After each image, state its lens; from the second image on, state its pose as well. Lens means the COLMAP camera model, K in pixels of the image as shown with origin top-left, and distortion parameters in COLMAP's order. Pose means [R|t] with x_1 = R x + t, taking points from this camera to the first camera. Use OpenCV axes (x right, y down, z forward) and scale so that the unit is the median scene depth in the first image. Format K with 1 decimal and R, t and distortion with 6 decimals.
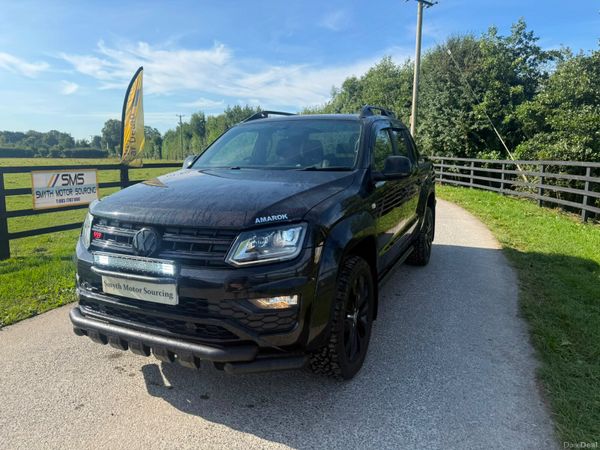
lens RADIAL K [[422.5, 0, 298.6], [0, 422.5, 222.8], [0, 0, 1]] dist [0.029946, -0.040472]
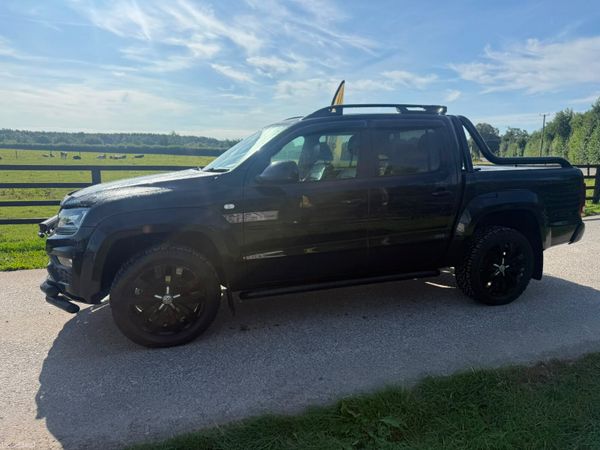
lens RADIAL K [[422.5, 0, 303.5], [0, 422.5, 230.0], [0, 0, 1]] dist [0.029946, -0.040472]
pose [[0.691344, 0.123893, -0.711825, 0.171652], [-0.118112, 0.991315, 0.057824, -0.010519], [0.712806, 0.044099, 0.699973, 0.065325]]
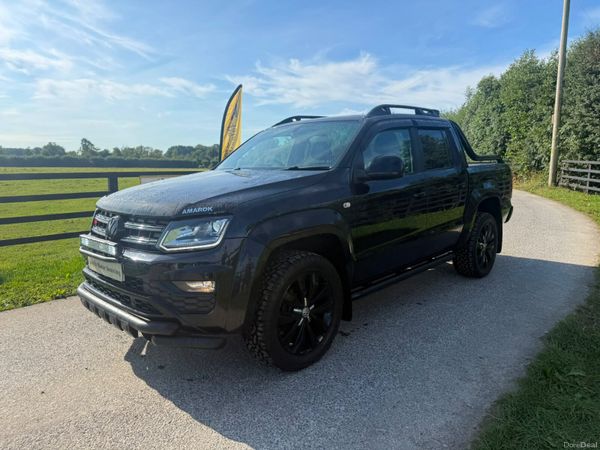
lens RADIAL K [[422.5, 0, 299.0], [0, 422.5, 226.0], [0, 0, 1]] dist [0.029946, -0.040472]
pose [[0.946761, 0.035042, -0.320024, 0.063338], [-0.038898, 0.999227, -0.005661, 0.003126], [0.319578, 0.017808, 0.947393, 0.004074]]
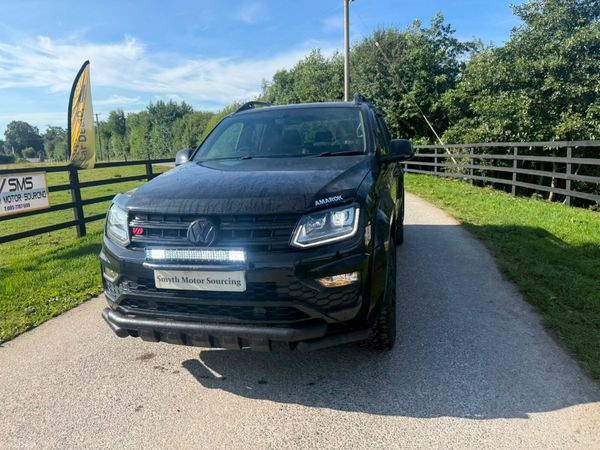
lens RADIAL K [[422.5, 0, 298.4], [0, 422.5, 221.0], [0, 0, 1]] dist [0.029946, -0.040472]
pose [[0.984143, -0.072592, 0.161841, -0.035999], [0.071035, 0.997355, 0.015395, 0.002273], [-0.162531, -0.003654, 0.986697, -0.001454]]
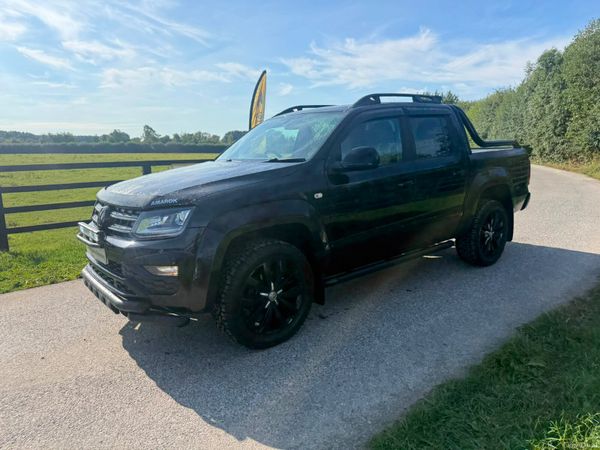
lens RADIAL K [[422.5, 0, 300.9], [0, 422.5, 229.5], [0, 0, 1]] dist [0.029946, -0.040472]
pose [[0.900081, 0.058086, -0.431834, 0.096040], [-0.042322, 0.998043, 0.046034, -0.000428], [0.433663, -0.023158, 0.900778, 0.007520]]
